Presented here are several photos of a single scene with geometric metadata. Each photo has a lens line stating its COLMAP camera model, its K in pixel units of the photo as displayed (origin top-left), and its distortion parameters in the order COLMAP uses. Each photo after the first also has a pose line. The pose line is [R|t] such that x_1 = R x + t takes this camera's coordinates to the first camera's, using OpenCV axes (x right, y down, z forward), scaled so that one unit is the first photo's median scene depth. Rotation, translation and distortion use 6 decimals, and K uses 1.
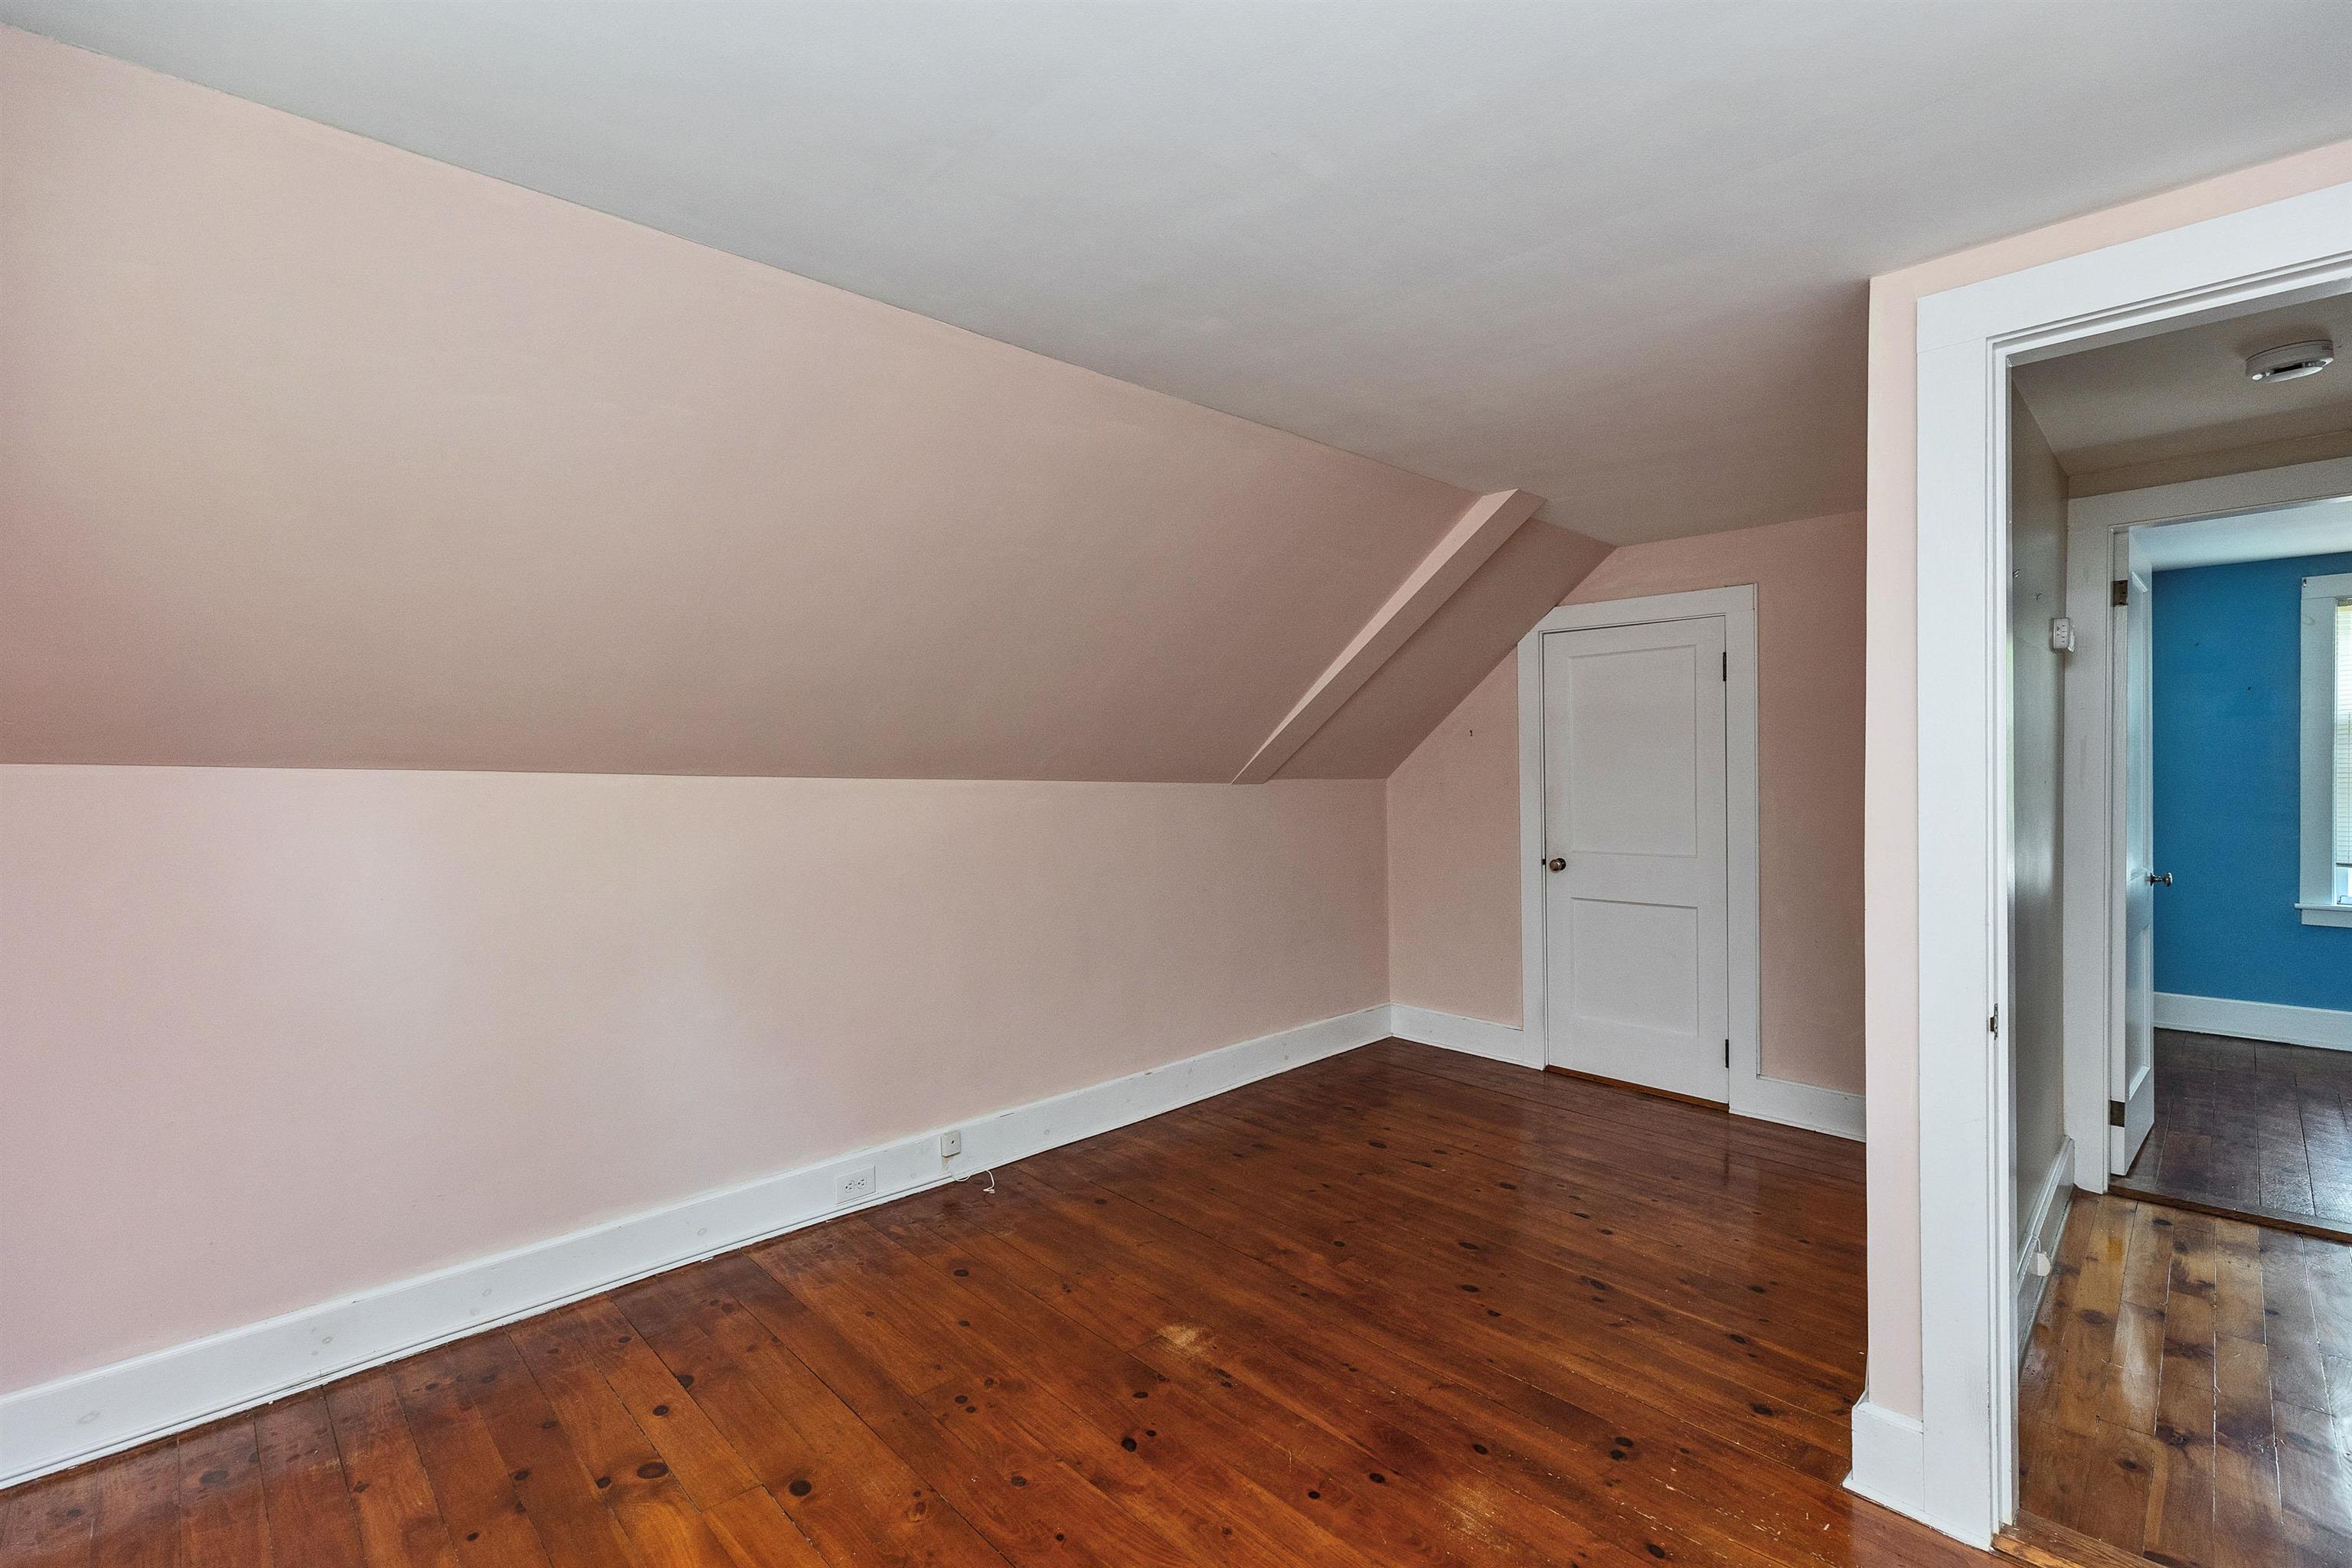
lens RADIAL K [[1032.0, 0, 1185.7], [0, 1032.0, 786.3], [0, 0, 1]] dist [0.001113, 0.000268]
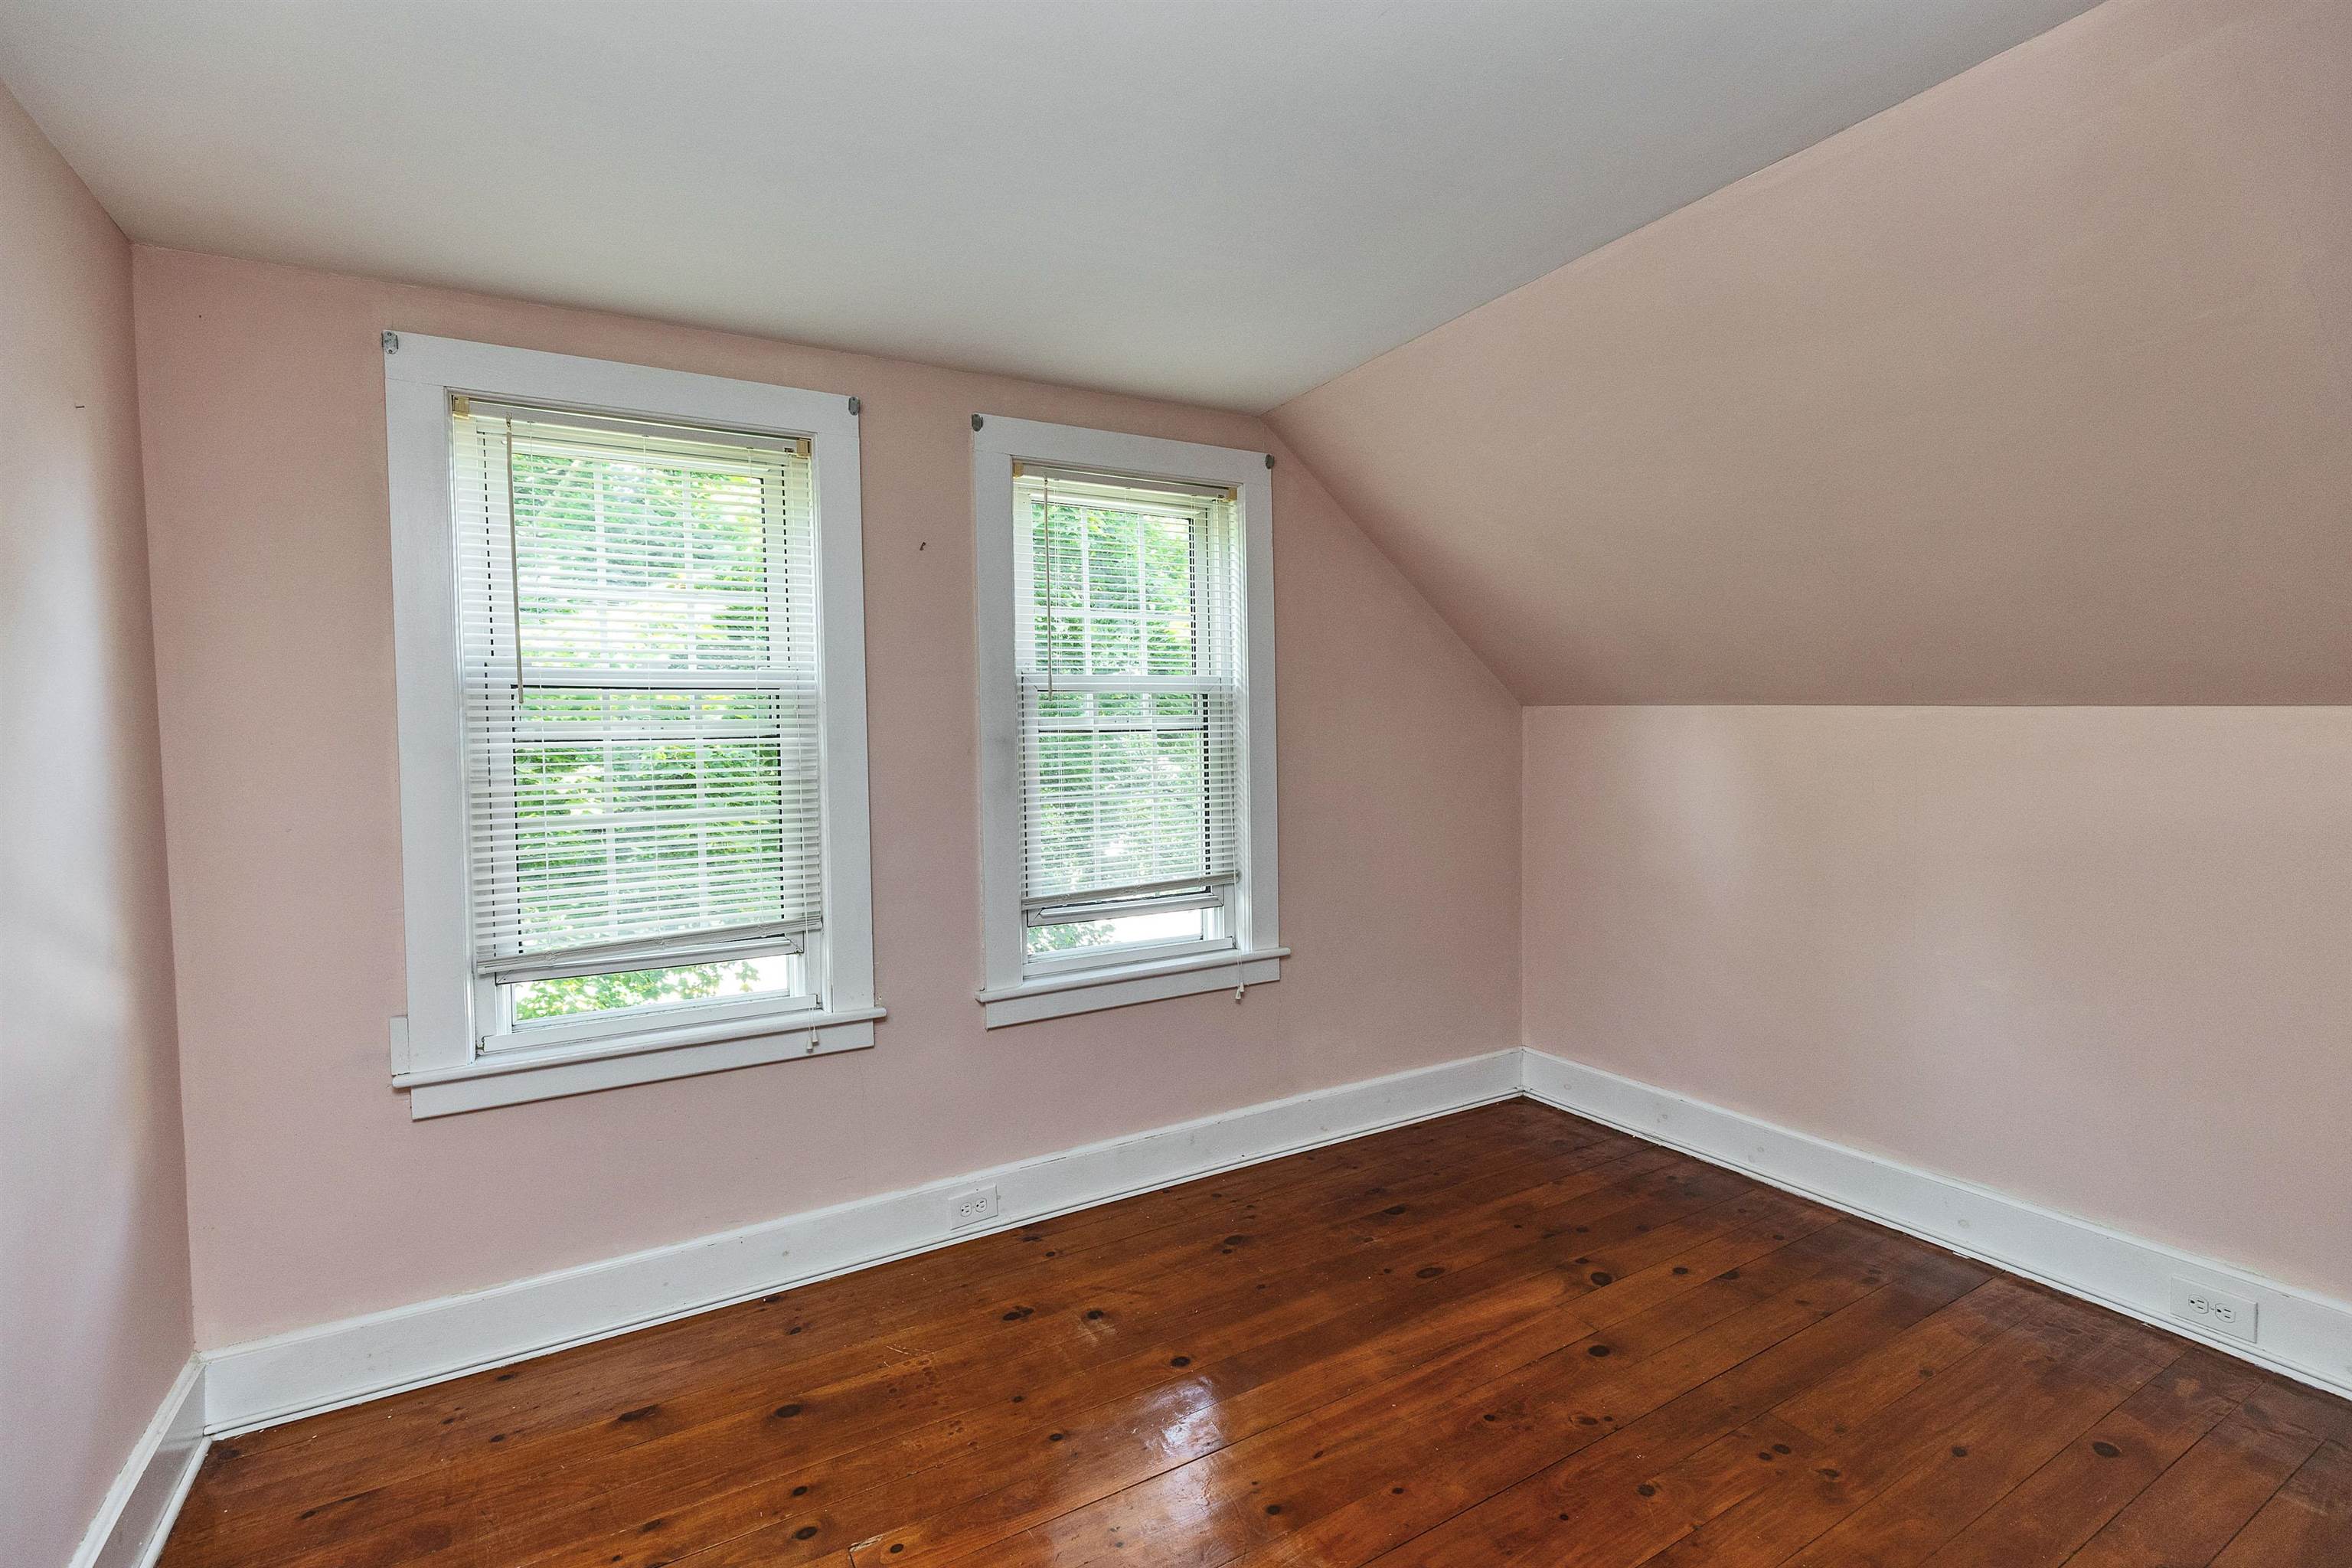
lens RADIAL K [[1070.8, 0, 1174.4], [0, 1070.8, 770.2], [0, 0, 1]] dist [0.000500, 0.000211]
pose [[-0.243299, 0.052698, -0.968519, 0.710187], [0.007286, 0.998594, 0.052504, -0.012034], [0.969924, 0.005718, -0.243341, 0.711166]]
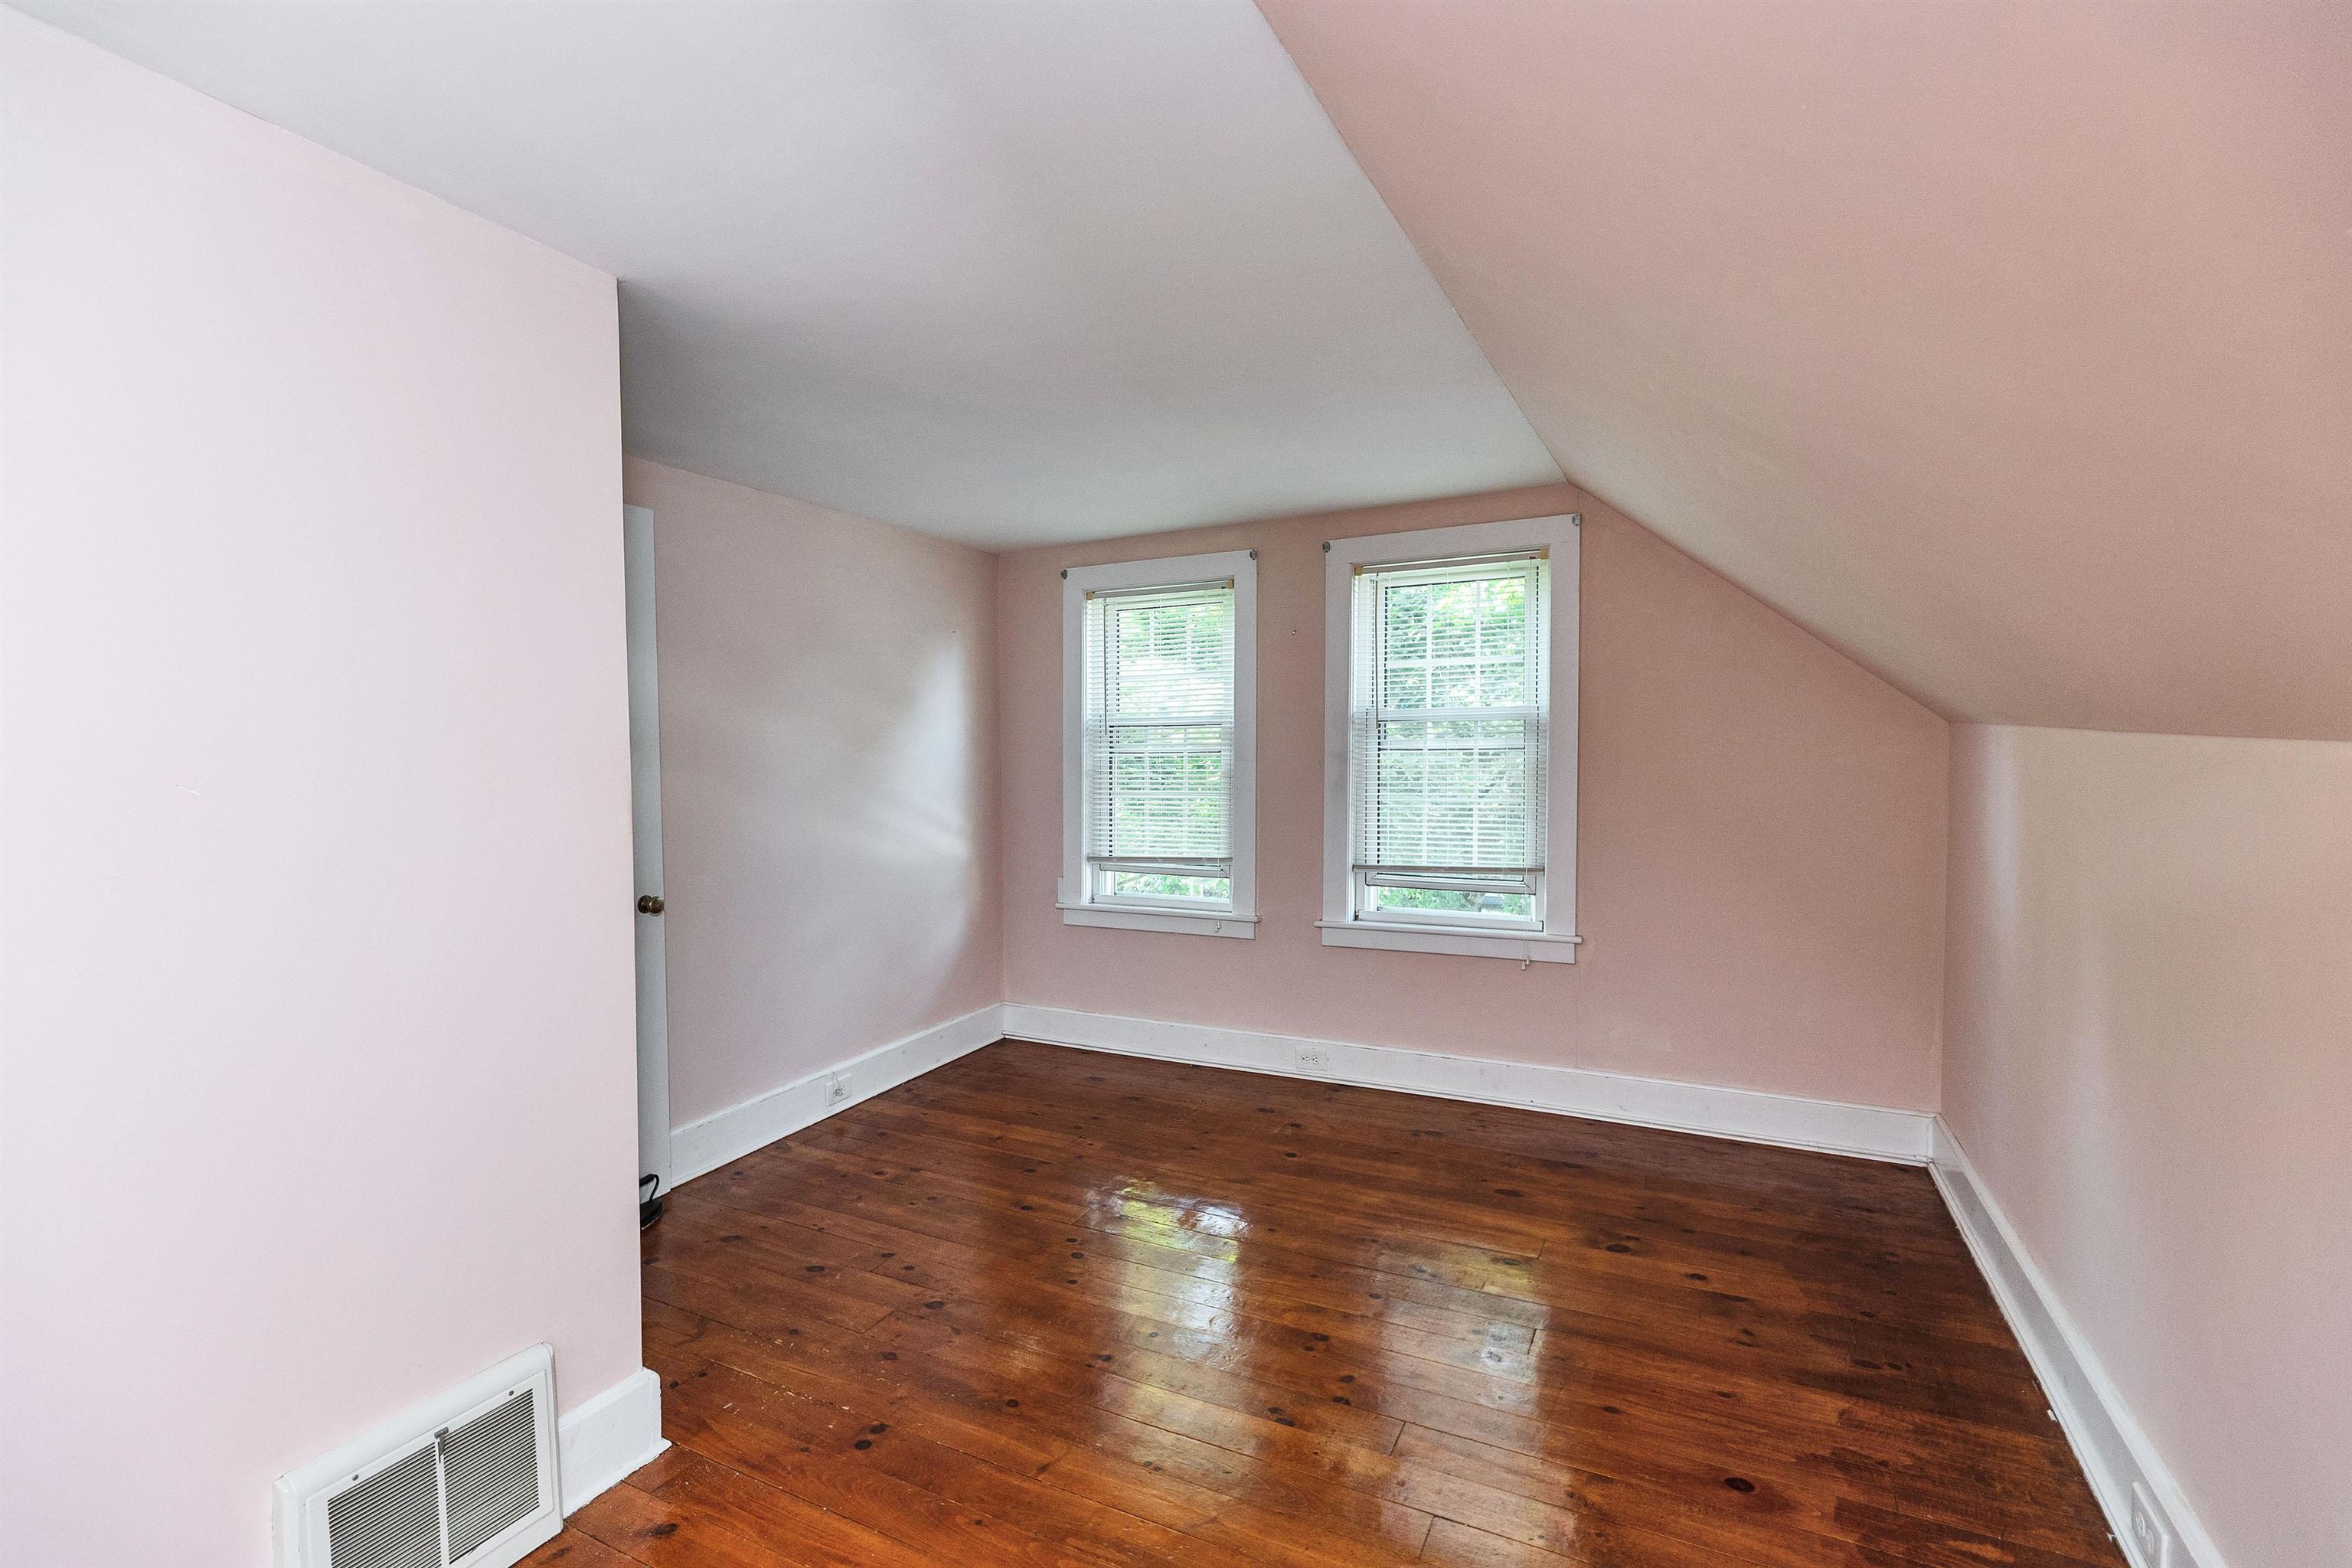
lens RADIAL K [[1070.8, 0, 1174.4], [0, 1070.8, 770.2], [0, 0, 1]] dist [0.000500, 0.000211]
pose [[-0.949204, 0.028138, -0.313400, 0.411009], [0.017994, 0.999218, 0.035212, -0.028125], [0.314146, 0.027784, -0.948968, 1.875759]]
